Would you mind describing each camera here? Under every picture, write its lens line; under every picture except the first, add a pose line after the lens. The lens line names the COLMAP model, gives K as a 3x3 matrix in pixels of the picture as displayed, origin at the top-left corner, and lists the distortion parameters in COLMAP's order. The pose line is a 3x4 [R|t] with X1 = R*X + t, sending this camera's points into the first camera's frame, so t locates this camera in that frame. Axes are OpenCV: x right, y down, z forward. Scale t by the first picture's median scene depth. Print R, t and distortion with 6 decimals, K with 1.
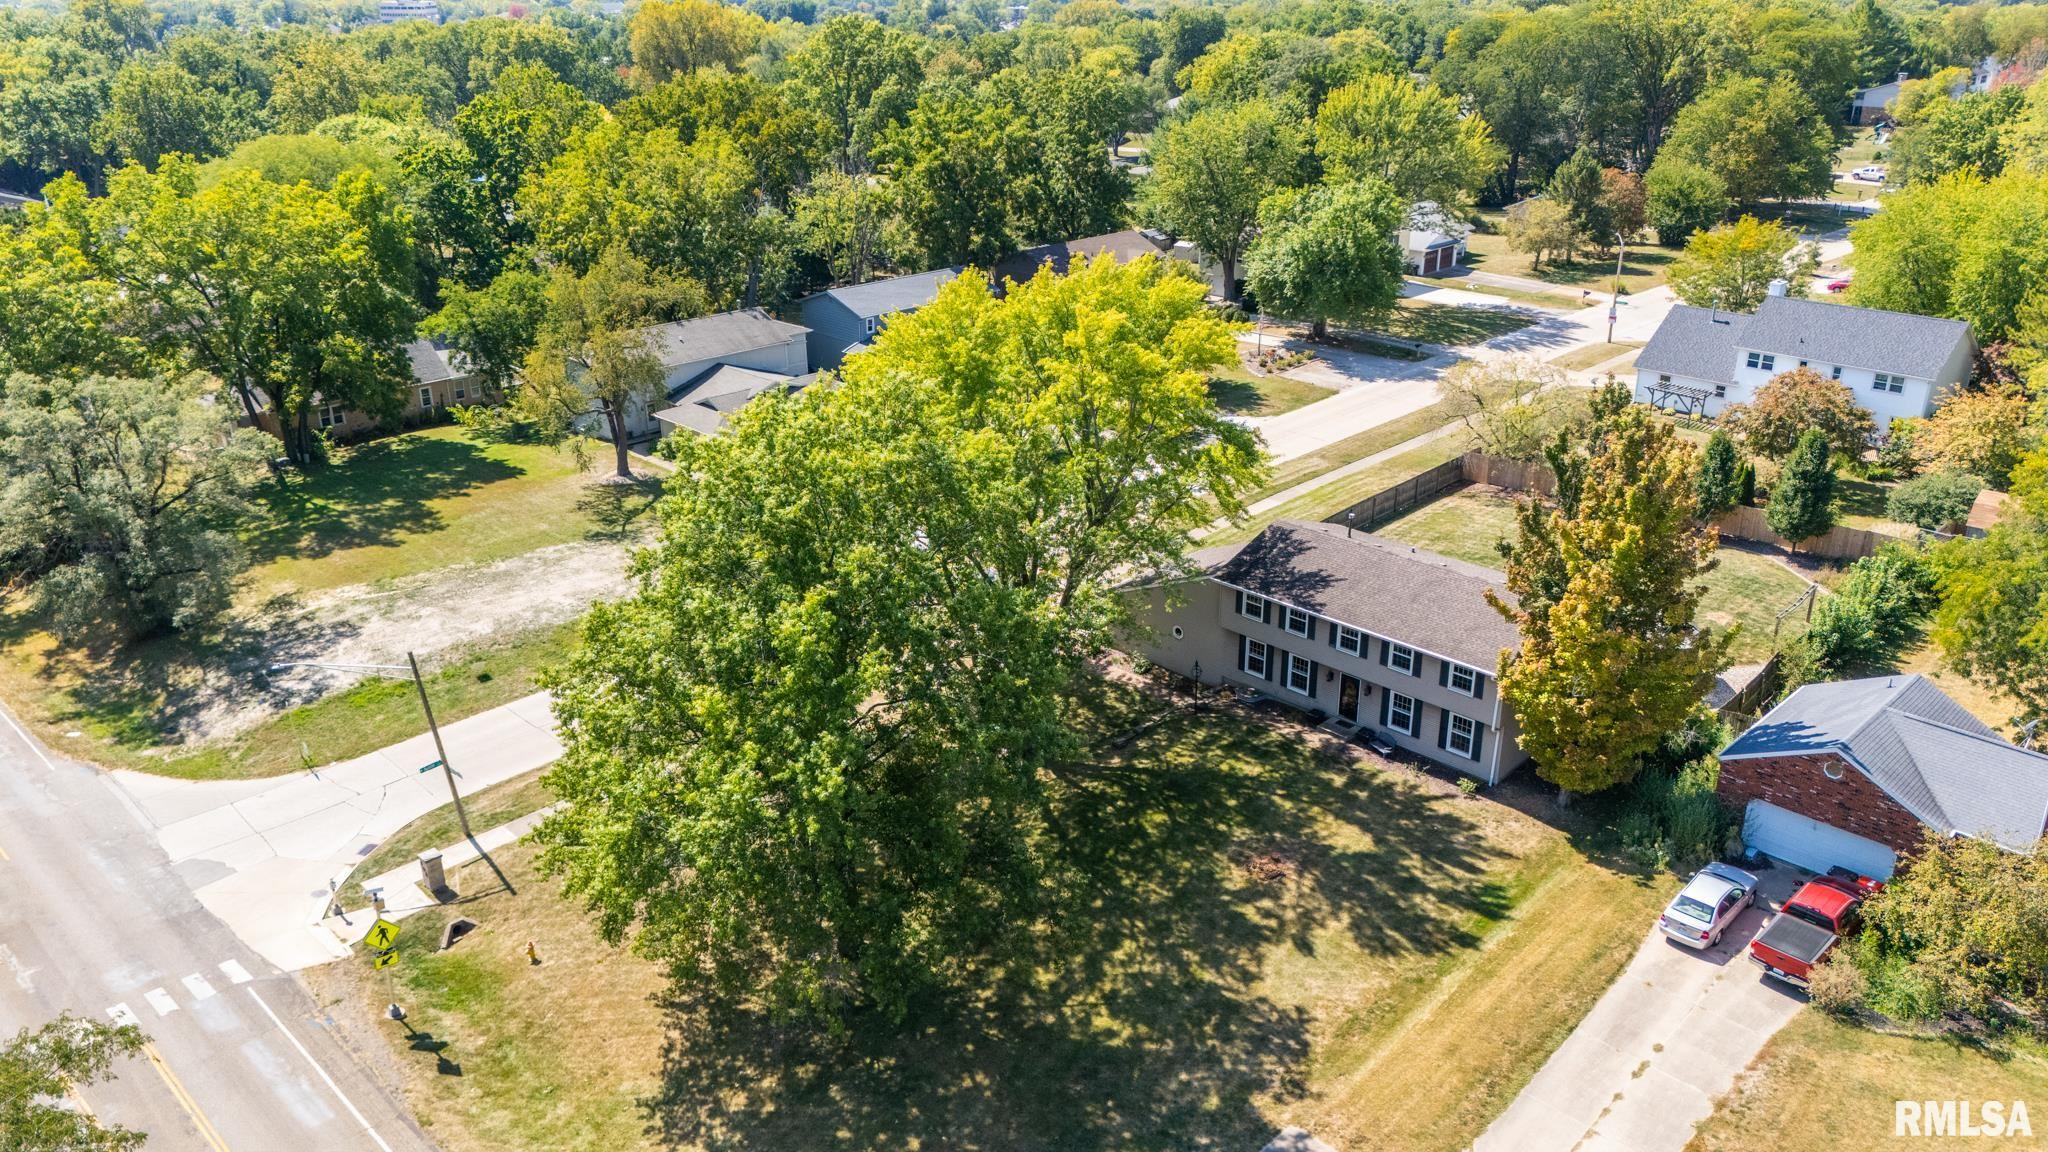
lens RADIAL K [[1420.9, 0, 1009.5], [0, 1420.9, 583.0], [0, 0, 1]] dist [0.029044, -0.002550]
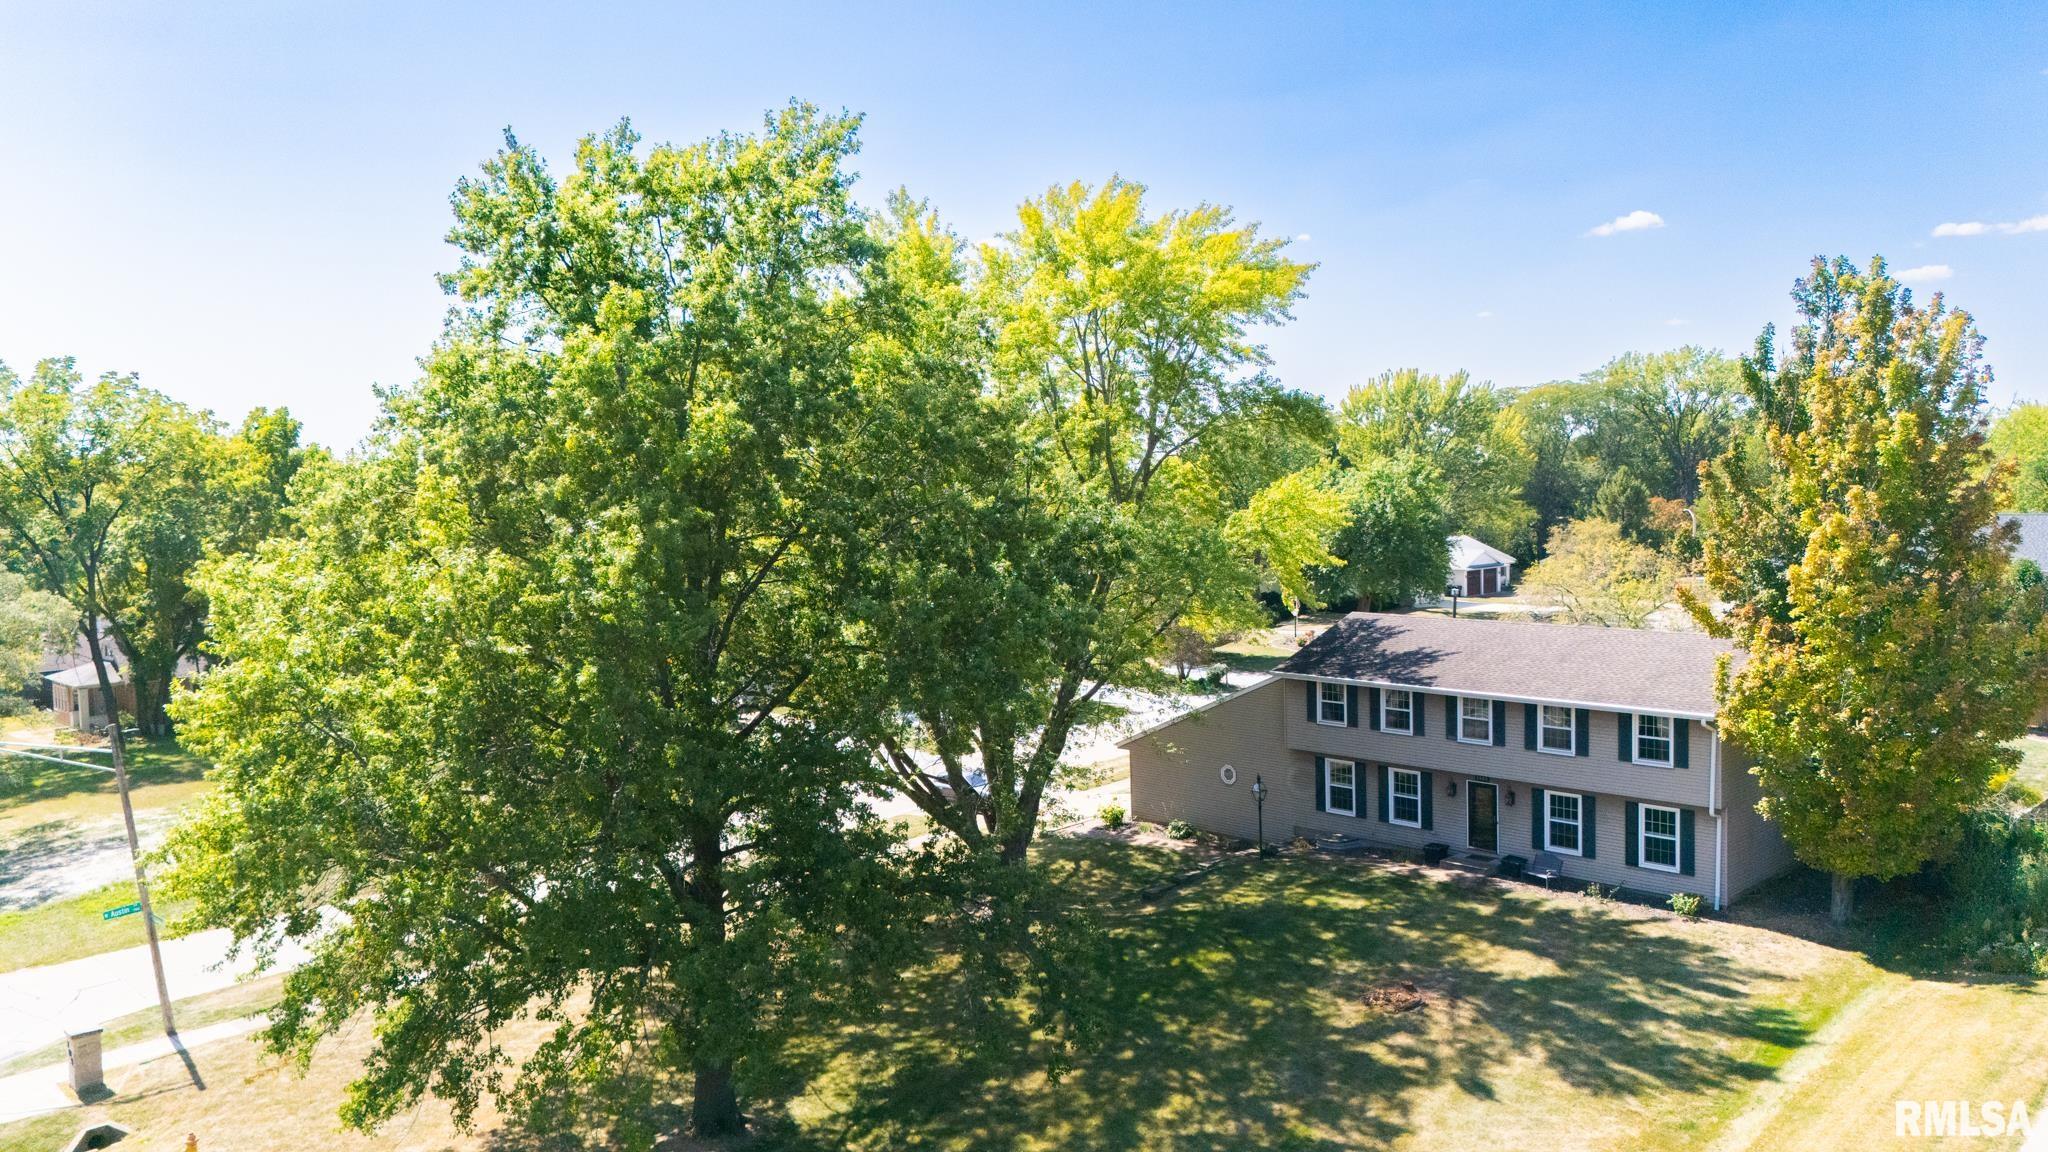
lens RADIAL K [[1478.3, 0, 1019.5], [0, 1478.3, 606.9], [0, 0, 1]] dist [0.014010, -0.000130]
pose [[0.999852, -0.016729, -0.003931, 0.020478], [0.014791, 0.954198, -0.298810, 0.216858], [0.008749, 0.298707, 0.954305, 0.312952]]
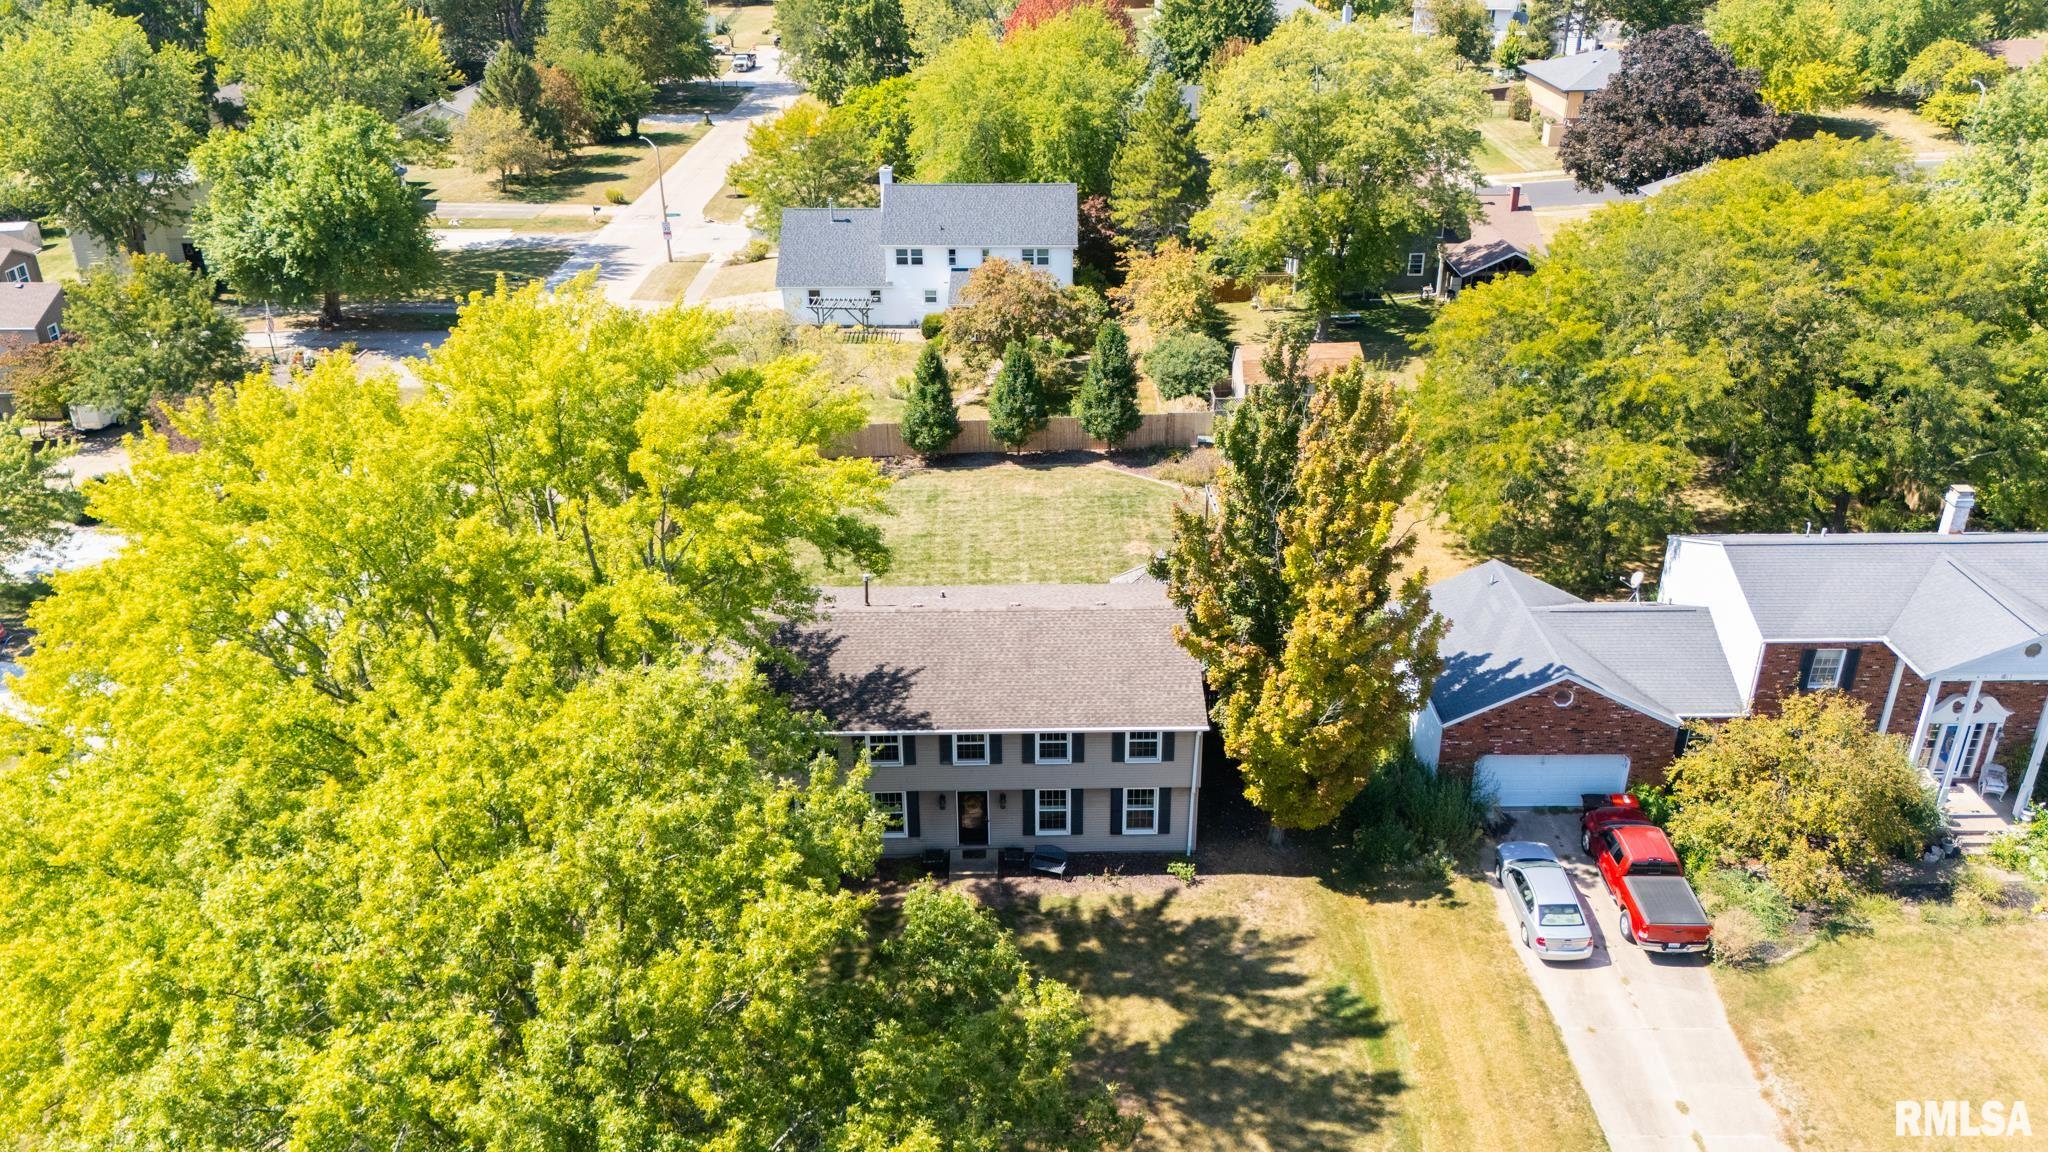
lens RADIAL K [[1492.0, 0, 1024.0], [0, 1492.0, 576.0], [0, 0, 1]] dist [0.056649, -0.002287]
pose [[0.699783, -0.318242, 0.639552, -0.214570], [0.289328, 0.944830, 0.153573, -0.163383], [-0.653141, 0.077572, 0.753252, 0.441356]]
